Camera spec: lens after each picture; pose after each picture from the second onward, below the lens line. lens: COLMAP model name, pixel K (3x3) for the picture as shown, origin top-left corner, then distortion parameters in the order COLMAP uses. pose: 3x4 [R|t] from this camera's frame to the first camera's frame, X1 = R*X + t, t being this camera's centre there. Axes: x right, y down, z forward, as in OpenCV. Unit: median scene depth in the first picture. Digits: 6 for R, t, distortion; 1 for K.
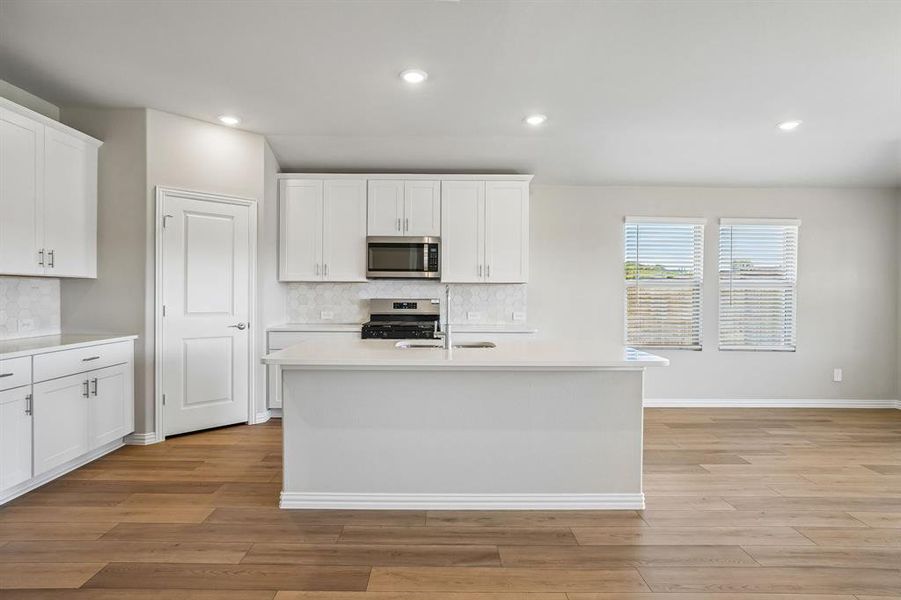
lens RADIAL K [[475.7, 0, 441.4], [0, 475.7, 302.1], [0, 0, 1]] dist [-0.022780, 0.000953]
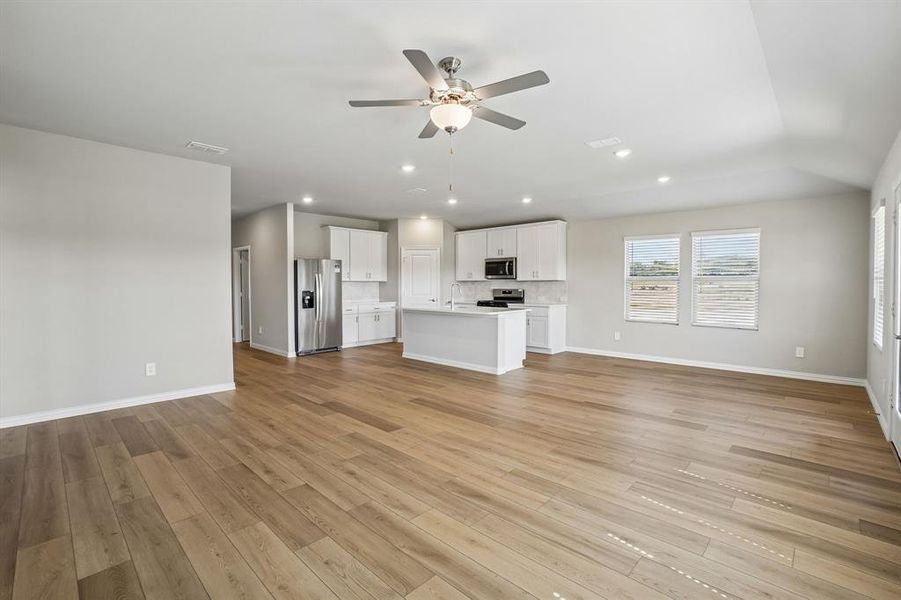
lens RADIAL K [[404.3, 0, 454.8], [0, 404.3, 297.3], [0, 0, 1]] dist [-0.064063, 0.015718]
pose [[0.729503, 0.015157, -0.683809, 0.966652], [-0.008055, 0.999875, 0.013569, 0.006859], [0.683930, -0.004390, 0.729535, -0.384577]]
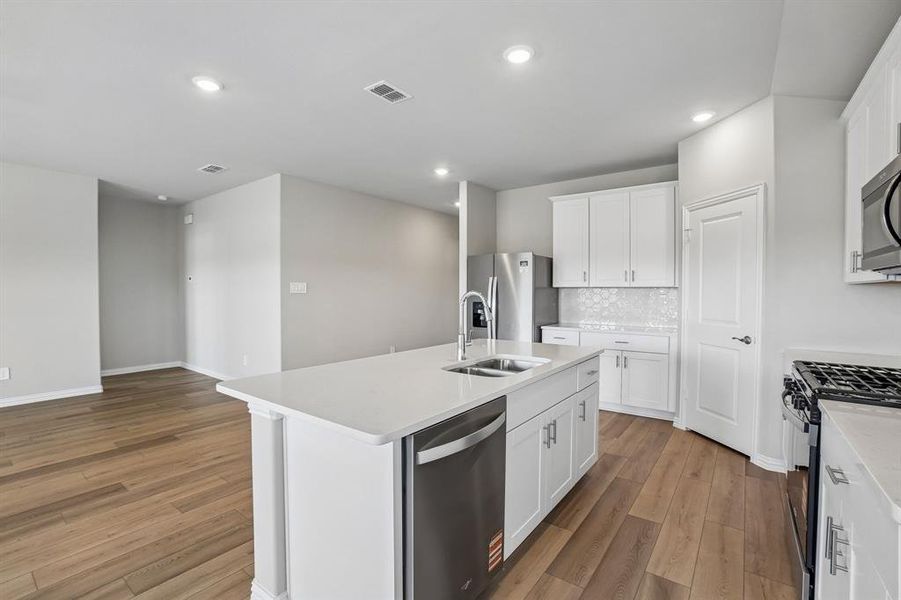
lens RADIAL K [[410.5, 0, 445.9], [0, 410.5, 291.3], [0, 0, 1]] dist [-0.065797, 0.024626]
pose [[-0.604070, -0.006210, -0.796907, 0.422584], [-0.022374, 0.999708, 0.009169, -0.027211], [0.796617, 0.023369, -0.604032, 0.914274]]
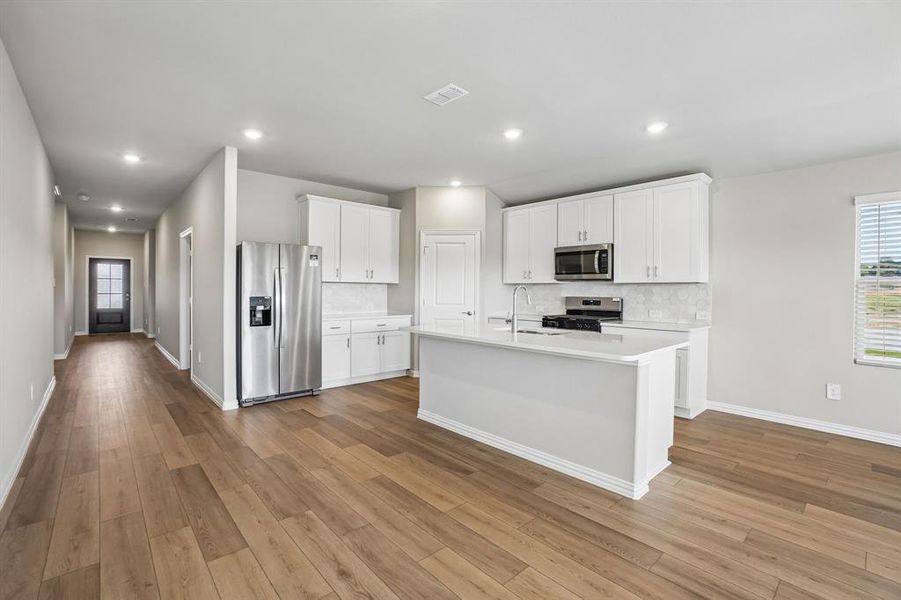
lens RADIAL K [[402.7, 0, 439.1], [0, 402.7, 293.2], [0, 0, 1]] dist [-0.053817, 0.016735]
pose [[0.660534, 0.005532, -0.750775, 0.453288], [-0.019513, 0.999762, -0.009801, 0.000625], [0.750542, 0.021124, 0.660485, 0.054612]]
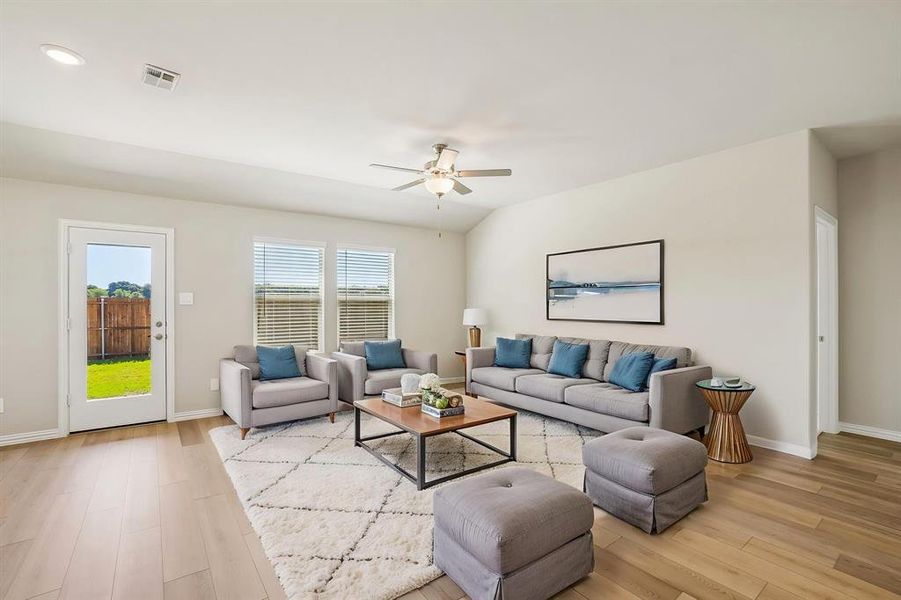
lens RADIAL K [[404.3, 0, 454.8], [0, 404.3, 297.3], [0, 0, 1]] dist [-0.064063, 0.015718]
pose [[-0.606070, 0.004543, 0.795398, -0.039426], [0.013675, 0.999895, 0.004710, -0.018102], [-0.795294, 0.013732, -0.606069, 0.440962]]
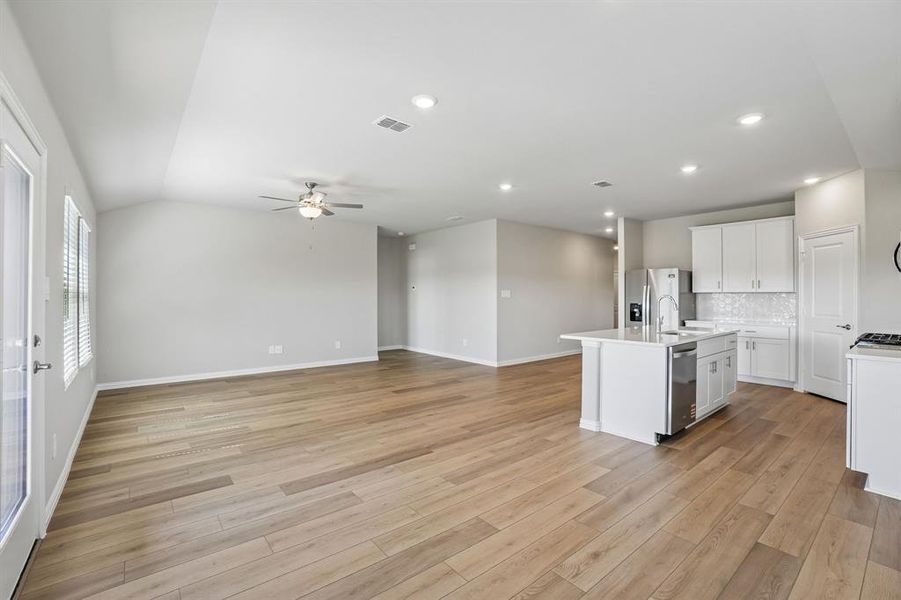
lens RADIAL K [[402.7, 0, 439.1], [0, 402.7, 293.2], [0, 0, 1]] dist [-0.053817, 0.016735]
pose [[-0.781687, -0.010351, -0.623586, 0.989007], [-0.016655, 0.999852, 0.004281, -0.023743], [0.623449, 0.013732, -0.781743, 1.031826]]
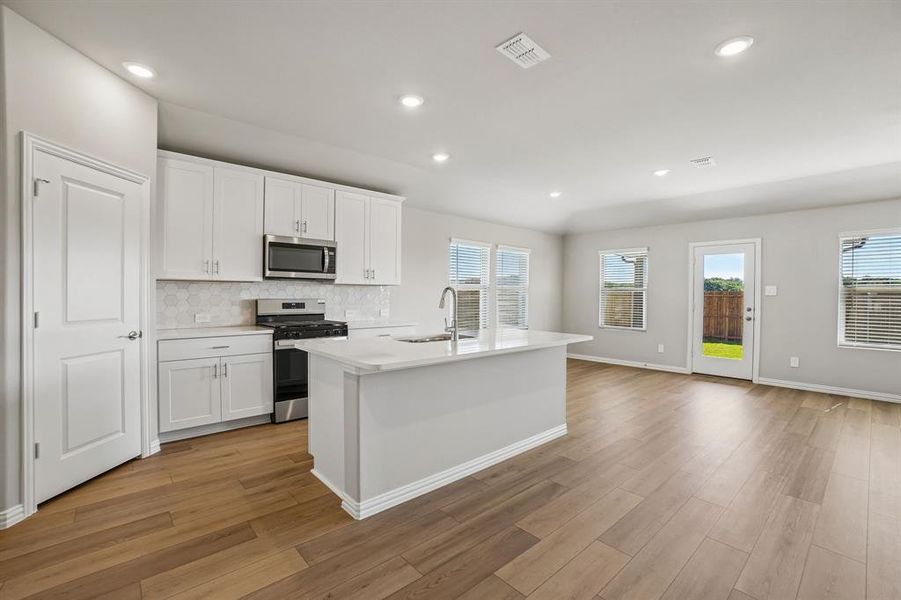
lens RADIAL K [[393.6, 0, 443.0], [0, 393.6, 303.1], [0, 0, 1]] dist [-0.060604, 0.020247]
pose [[0.754215, -0.014948, 0.656458, -0.410141], [0.009728, 0.999885, 0.011592, -0.005165], [-0.656556, -0.002357, 0.754274, 0.172292]]
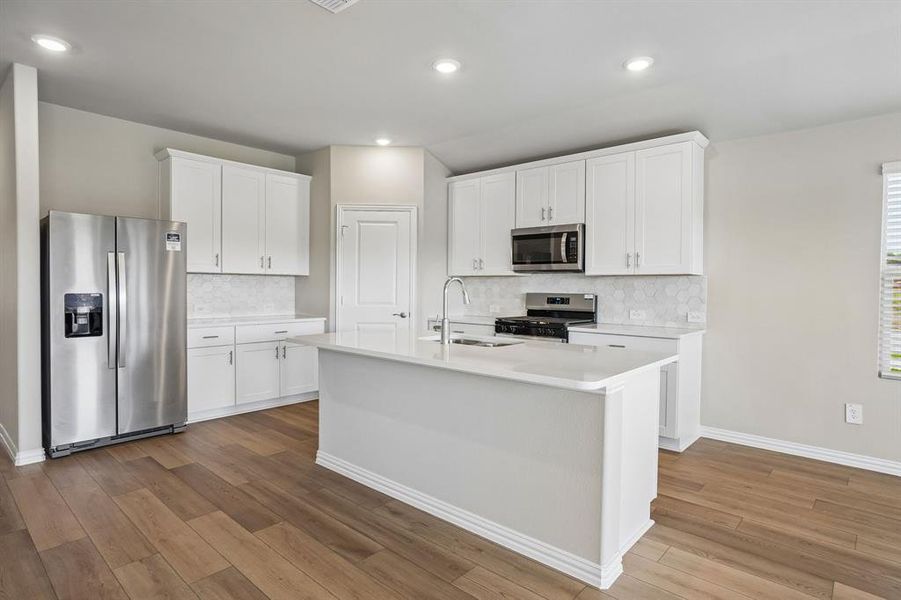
lens RADIAL K [[481.1, 0, 450.5], [0, 481.1, 300.0], [0, 0, 1]] dist [-0.017747, 0.002176]
pose [[0.744978, 0.020349, -0.666779, 0.417890], [-0.017468, 0.999787, 0.010996, -0.000929], [0.666861, 0.003456, 0.745174, 0.176697]]
